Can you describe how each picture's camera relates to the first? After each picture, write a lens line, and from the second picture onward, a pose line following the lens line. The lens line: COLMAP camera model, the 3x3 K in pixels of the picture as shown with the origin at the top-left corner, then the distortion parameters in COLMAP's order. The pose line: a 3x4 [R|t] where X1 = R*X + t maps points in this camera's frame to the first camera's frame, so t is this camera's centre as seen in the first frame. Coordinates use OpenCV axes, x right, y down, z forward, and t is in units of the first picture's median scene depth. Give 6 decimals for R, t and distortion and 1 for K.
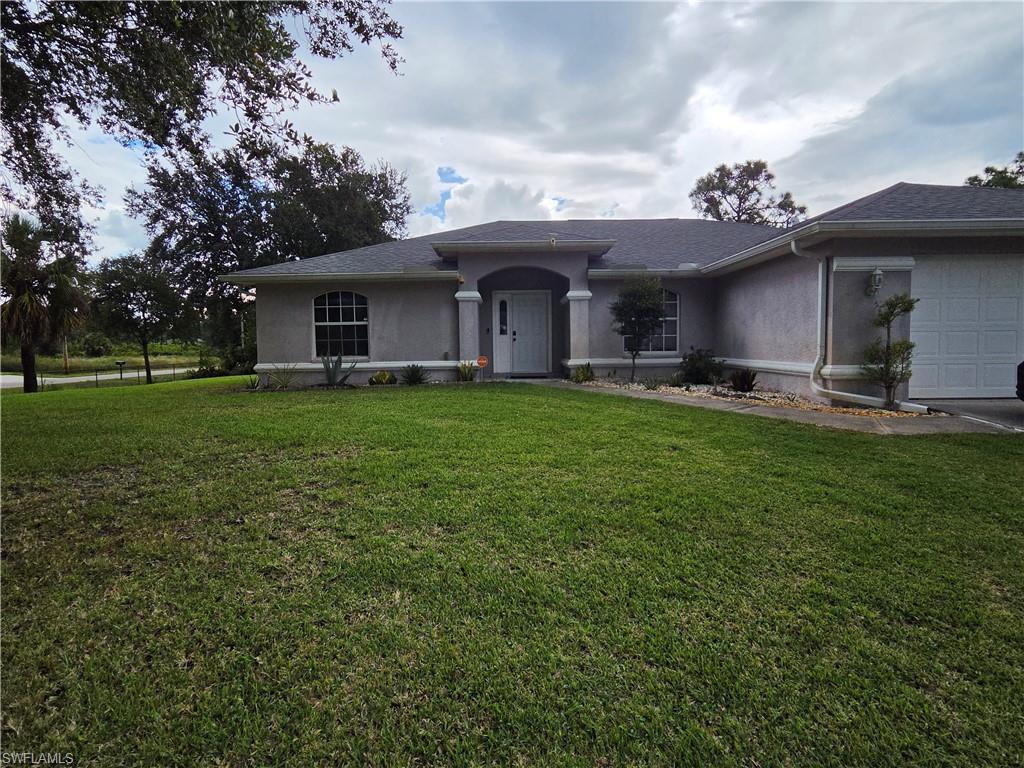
lens RADIAL K [[519.9, 0, 509.1], [0, 519.9, 377.9], [0, 0, 1]] dist [-0.000987, -0.000268]
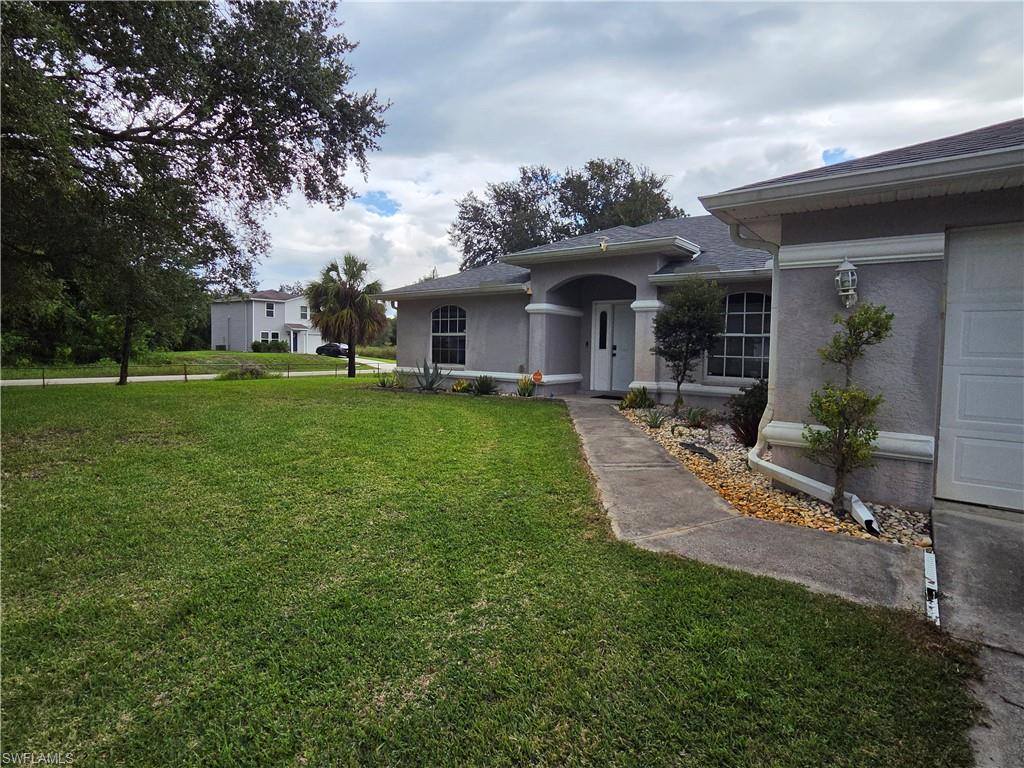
lens RADIAL K [[519.9, 0, 509.1], [0, 519.9, 377.9], [0, 0, 1]] dist [-0.000987, -0.000268]
pose [[0.793428, 0.067002, -0.604965, 0.466841], [-0.072361, 0.997257, 0.015545, -0.039113], [0.604348, 0.031442, 0.796100, 0.198901]]
